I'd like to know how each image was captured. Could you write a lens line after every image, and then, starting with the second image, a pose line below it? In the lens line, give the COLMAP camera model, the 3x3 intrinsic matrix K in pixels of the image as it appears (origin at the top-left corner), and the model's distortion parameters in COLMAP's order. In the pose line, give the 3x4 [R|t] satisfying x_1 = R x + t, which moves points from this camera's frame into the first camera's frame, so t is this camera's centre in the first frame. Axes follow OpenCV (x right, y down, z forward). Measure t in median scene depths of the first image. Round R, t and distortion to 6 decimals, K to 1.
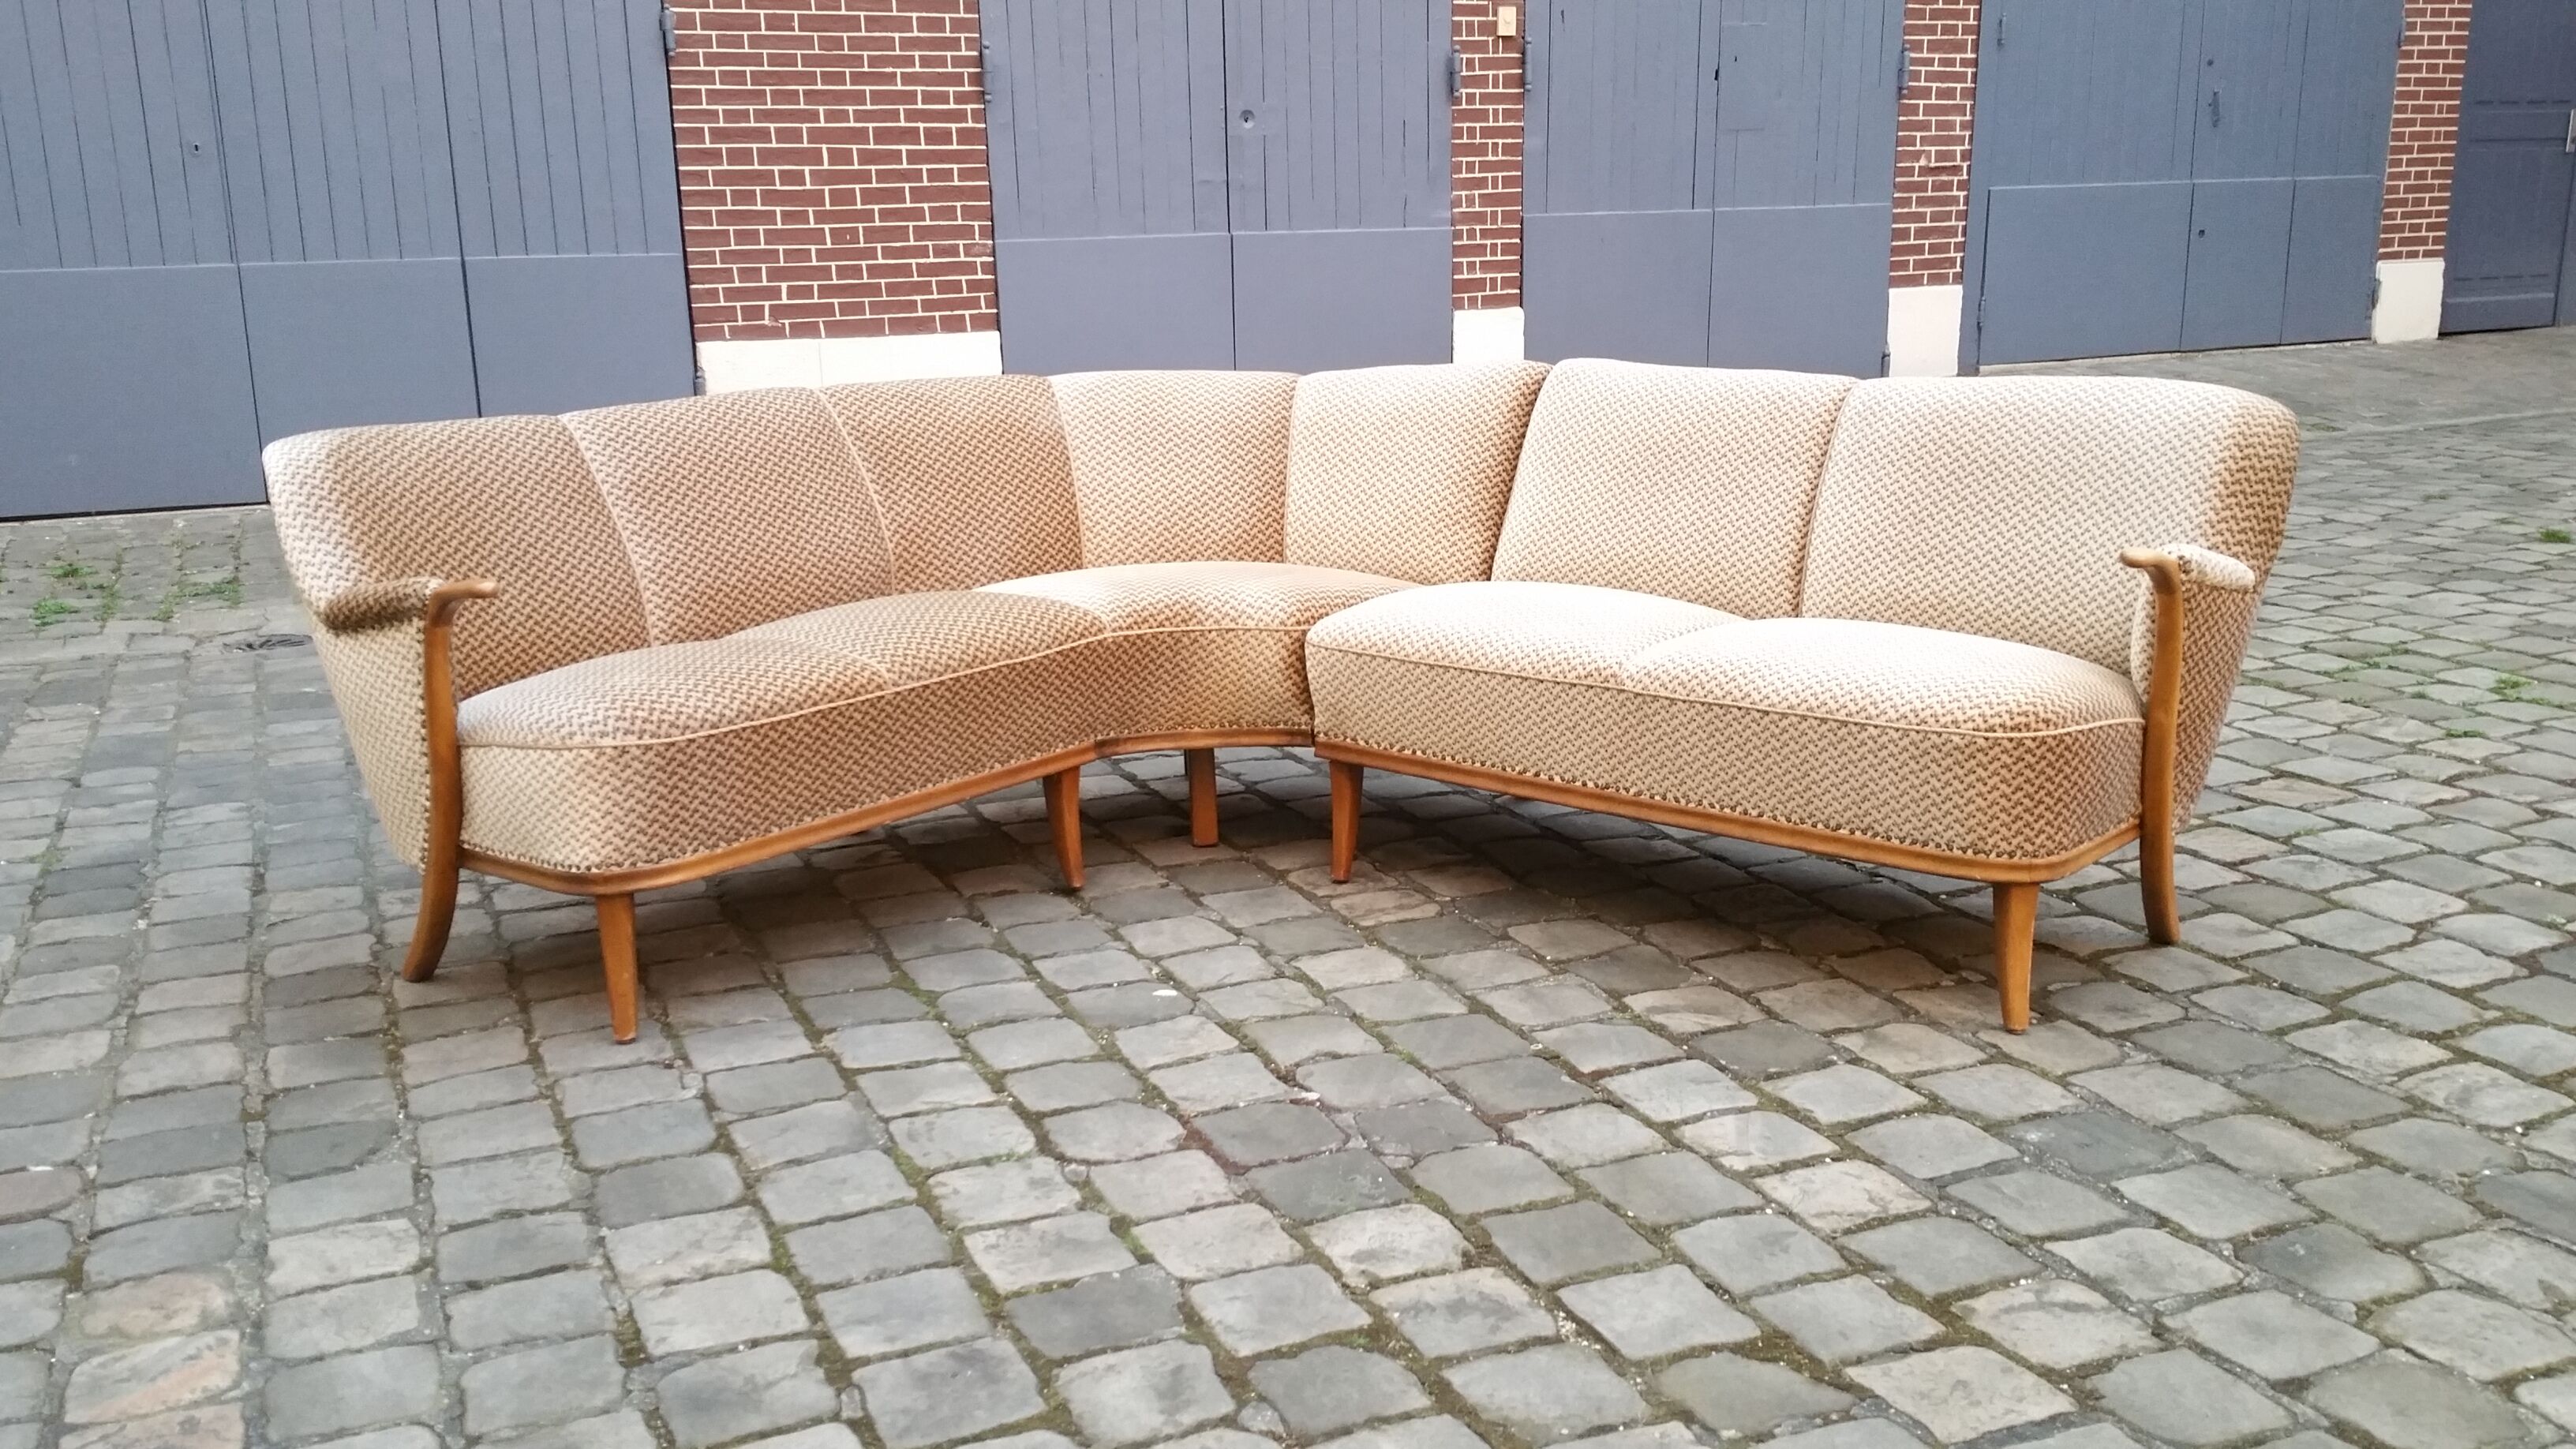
lens RADIAL K [[2271.2, 0, 1318.9], [0, 2271.2, 717.6], [0, 0, 1]] dist [0.186691, -0.388719]
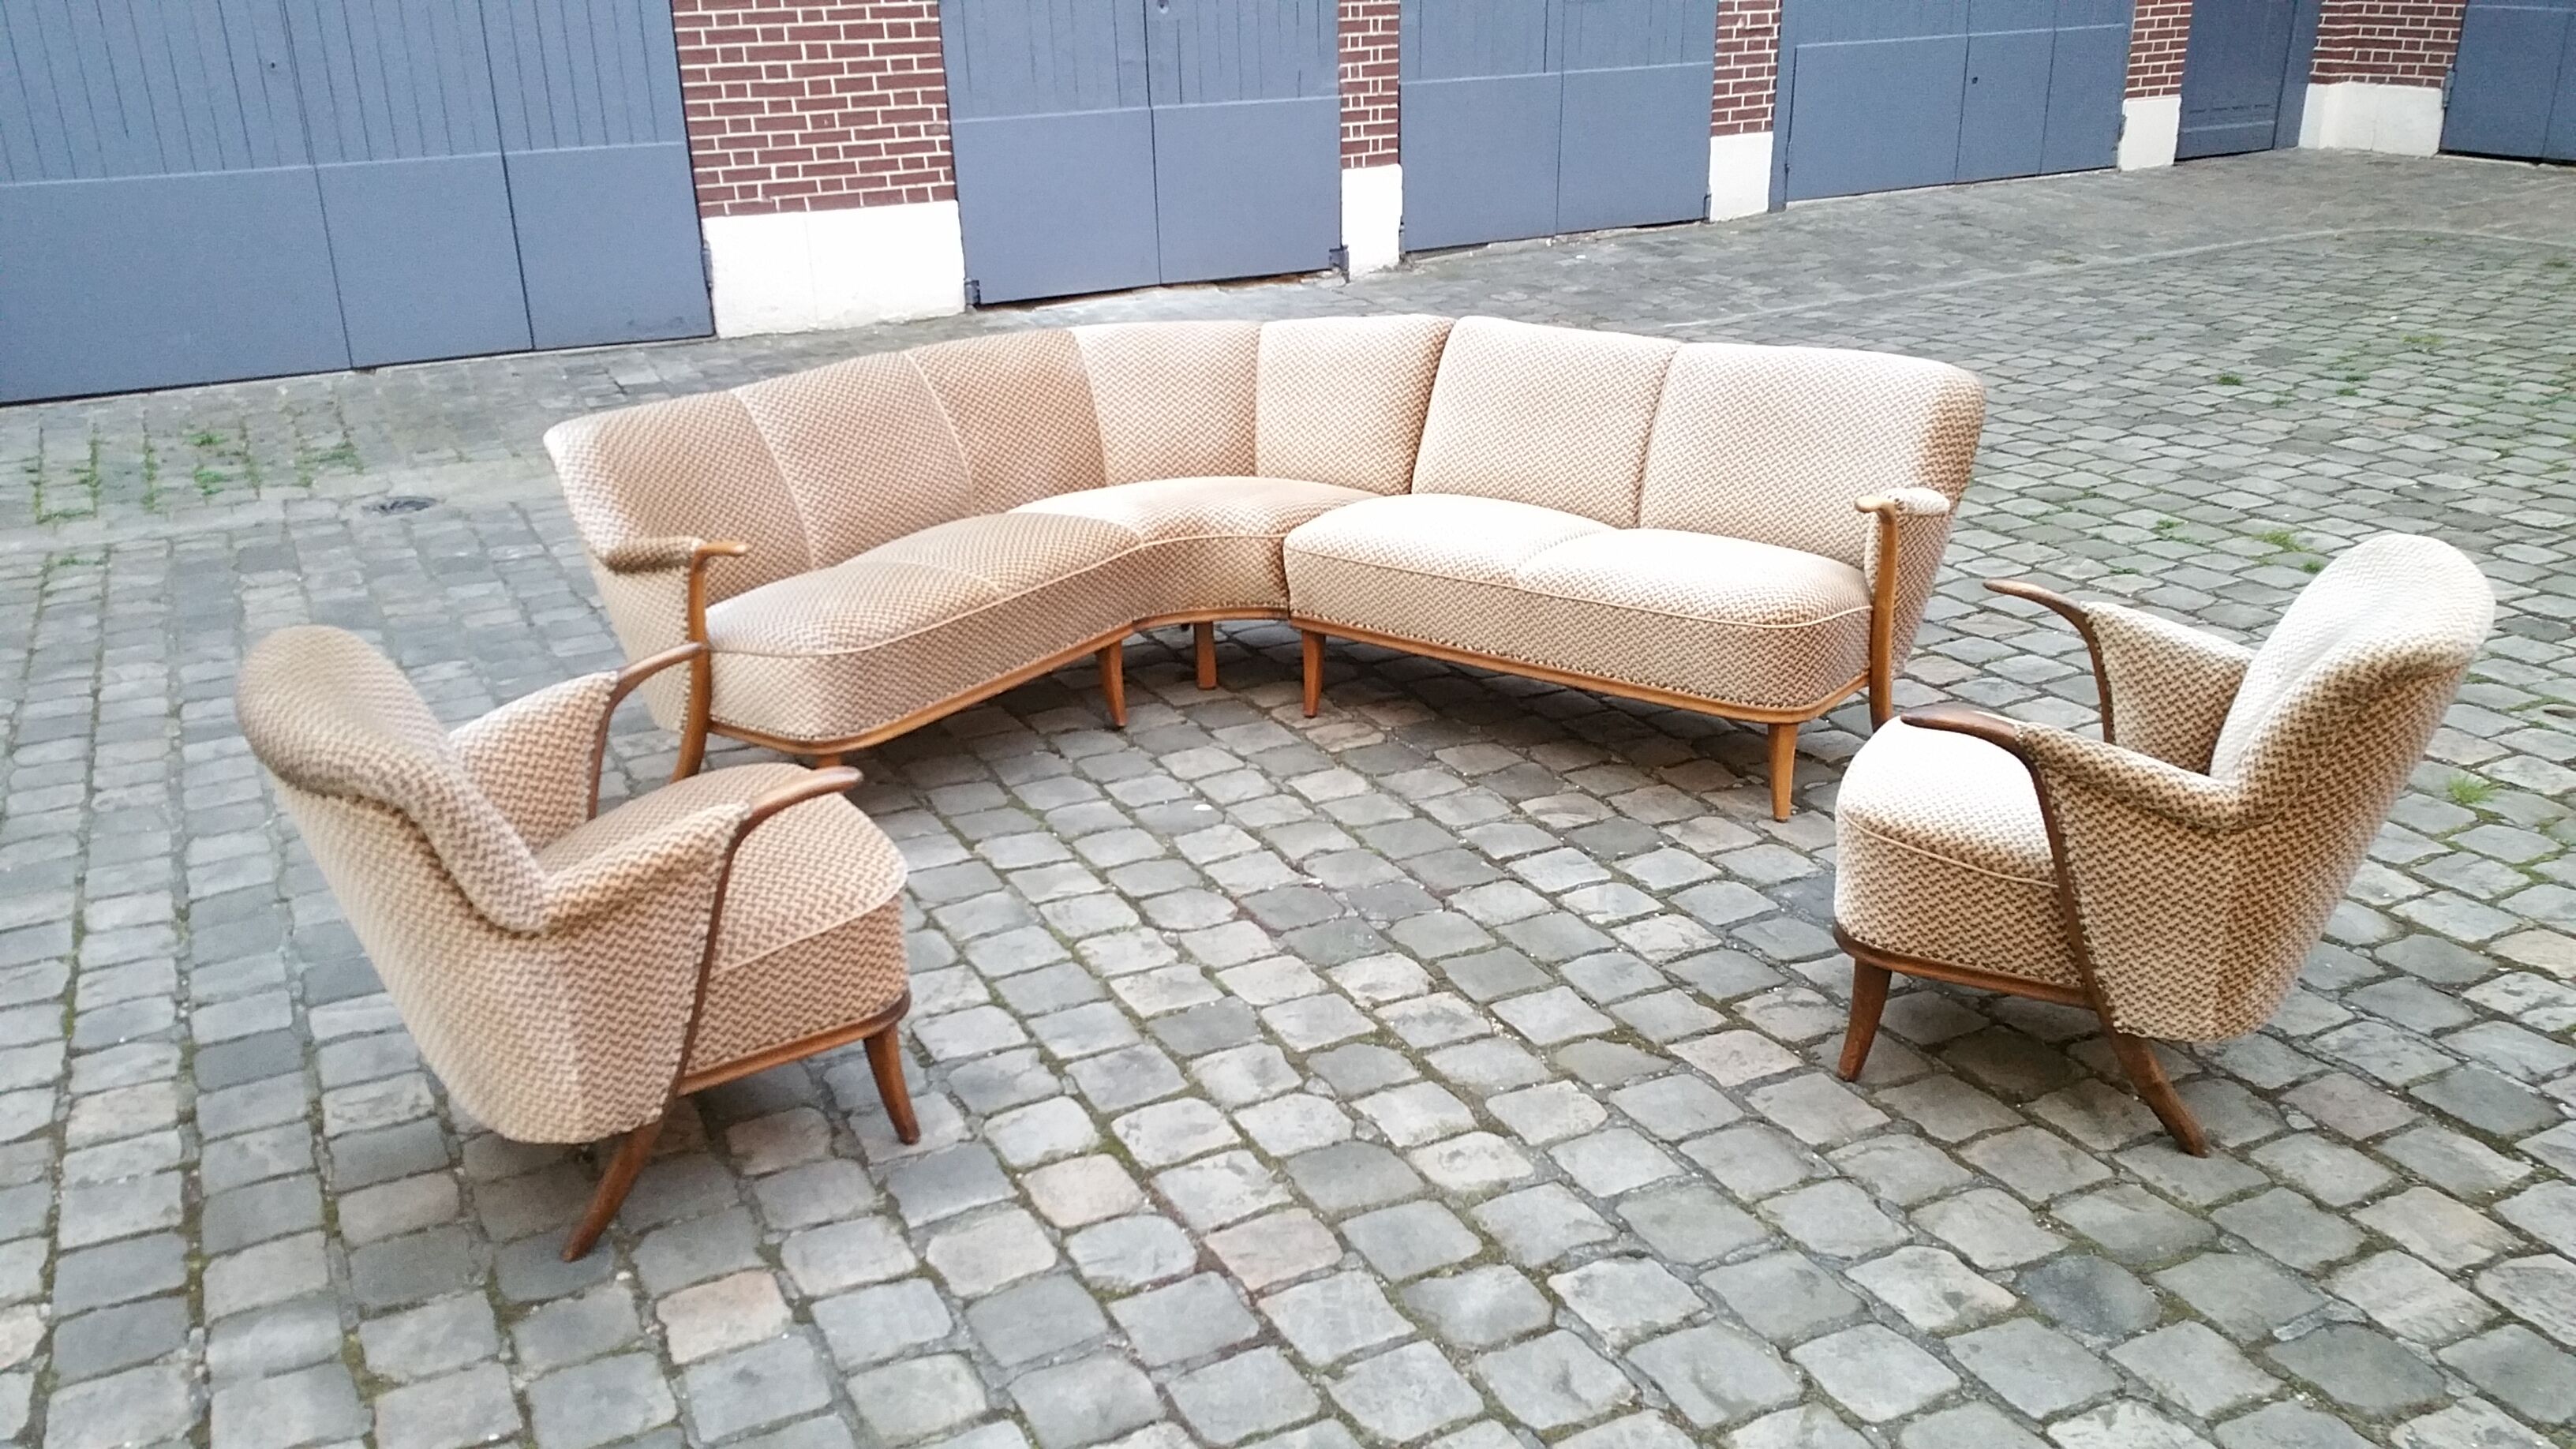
lens RADIAL K [[2096.0, 0, 1288.0], [0, 2096.0, 724.5], [0, 0, 1]] dist [0.187825, -0.386128]
pose [[0.998690, -0.025055, 0.044610, -0.065703], [0.019351, 0.992094, 0.124000, -0.087525], [-0.047364, -0.122974, 0.991279, -0.287482]]
